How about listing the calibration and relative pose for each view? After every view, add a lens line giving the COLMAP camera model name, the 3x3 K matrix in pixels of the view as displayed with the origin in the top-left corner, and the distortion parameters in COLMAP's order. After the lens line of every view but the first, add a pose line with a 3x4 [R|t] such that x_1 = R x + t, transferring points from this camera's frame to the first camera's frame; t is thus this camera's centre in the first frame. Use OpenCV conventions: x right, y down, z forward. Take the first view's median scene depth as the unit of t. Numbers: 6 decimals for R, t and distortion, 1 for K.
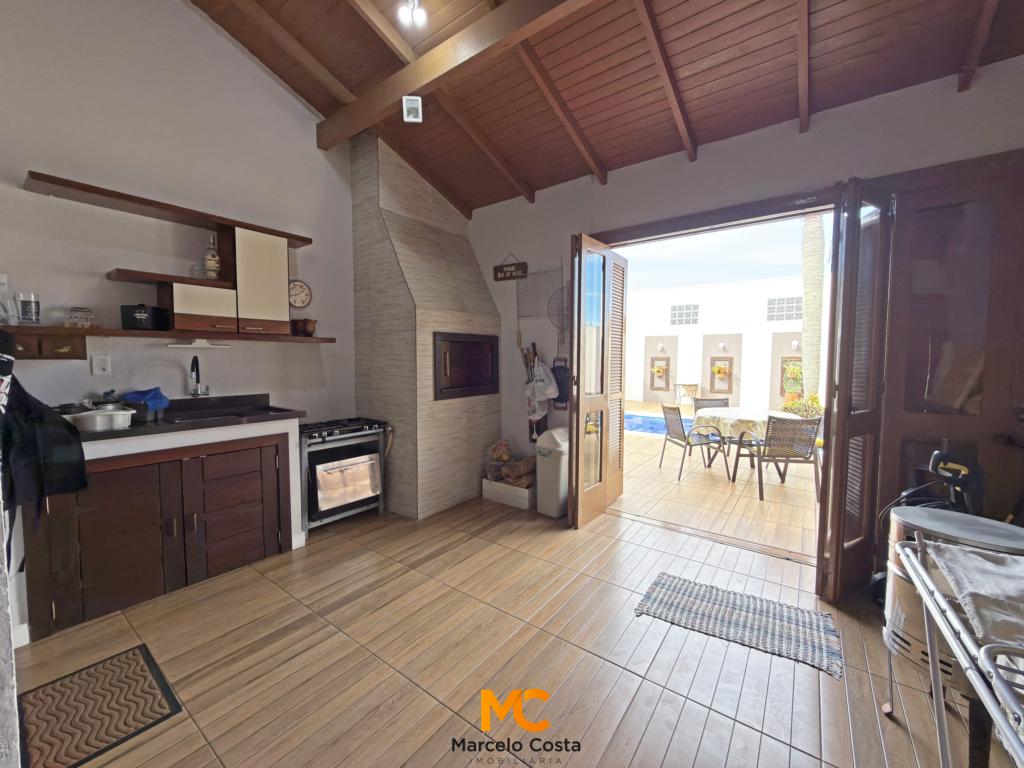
lens RADIAL K [[409.7, 0, 510.7], [0, 409.7, 382.3], [0, 0, 1]] dist [0.001293, -0.000138]
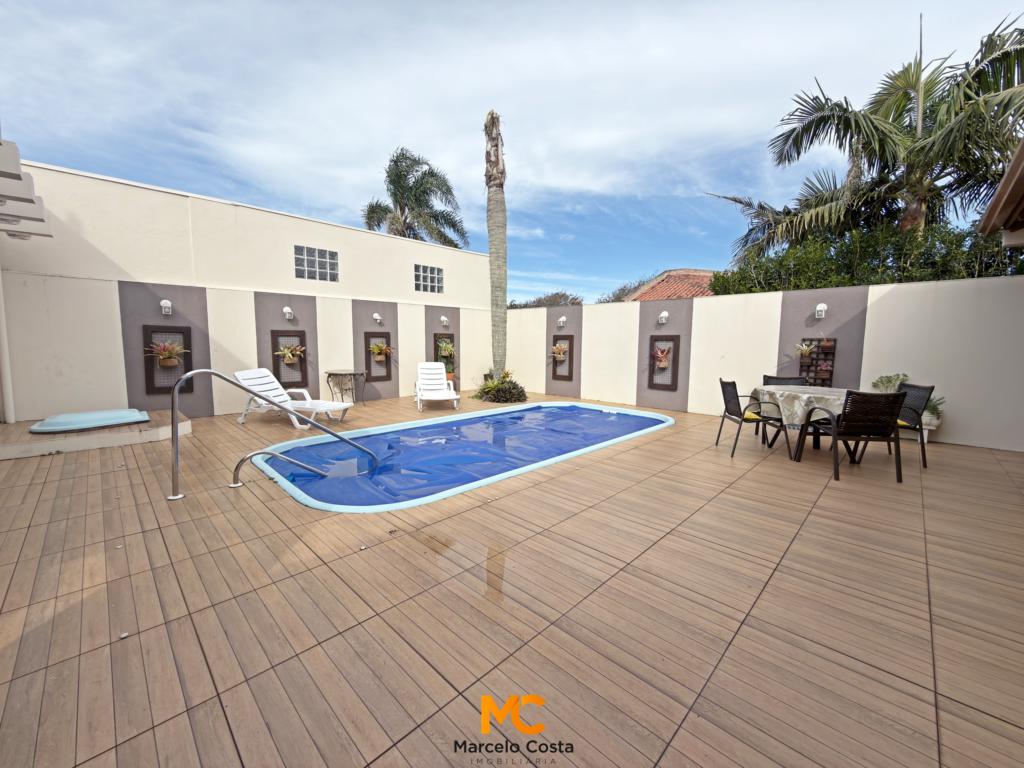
lens RADIAL K [[409.7, 0, 517.9], [0, 409.7, 387.8], [0, 0, 1]] dist [0.001293, -0.000138]
pose [[0.169023, -0.115533, 0.978817, -0.177459], [0.046094, 0.992946, 0.109241, -0.031848], [-0.984534, 0.026653, 0.173156, 0.626829]]
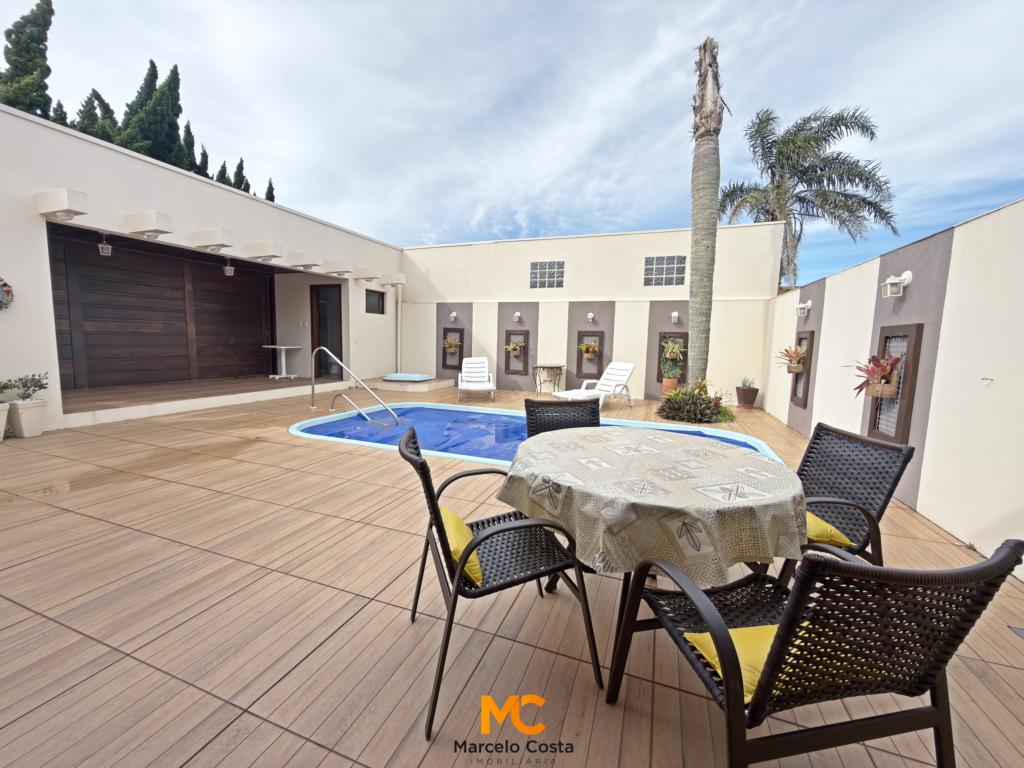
lens RADIAL K [[409.7, 0, 511.9], [0, 409.7, 381.2], [0, 0, 1]] dist [0.001293, -0.000138]
pose [[0.960597, -0.008137, 0.277827, 0.158508], [-0.003923, 0.999075, 0.042824, -0.000353], [-0.277918, -0.042226, 0.959676, 0.299987]]
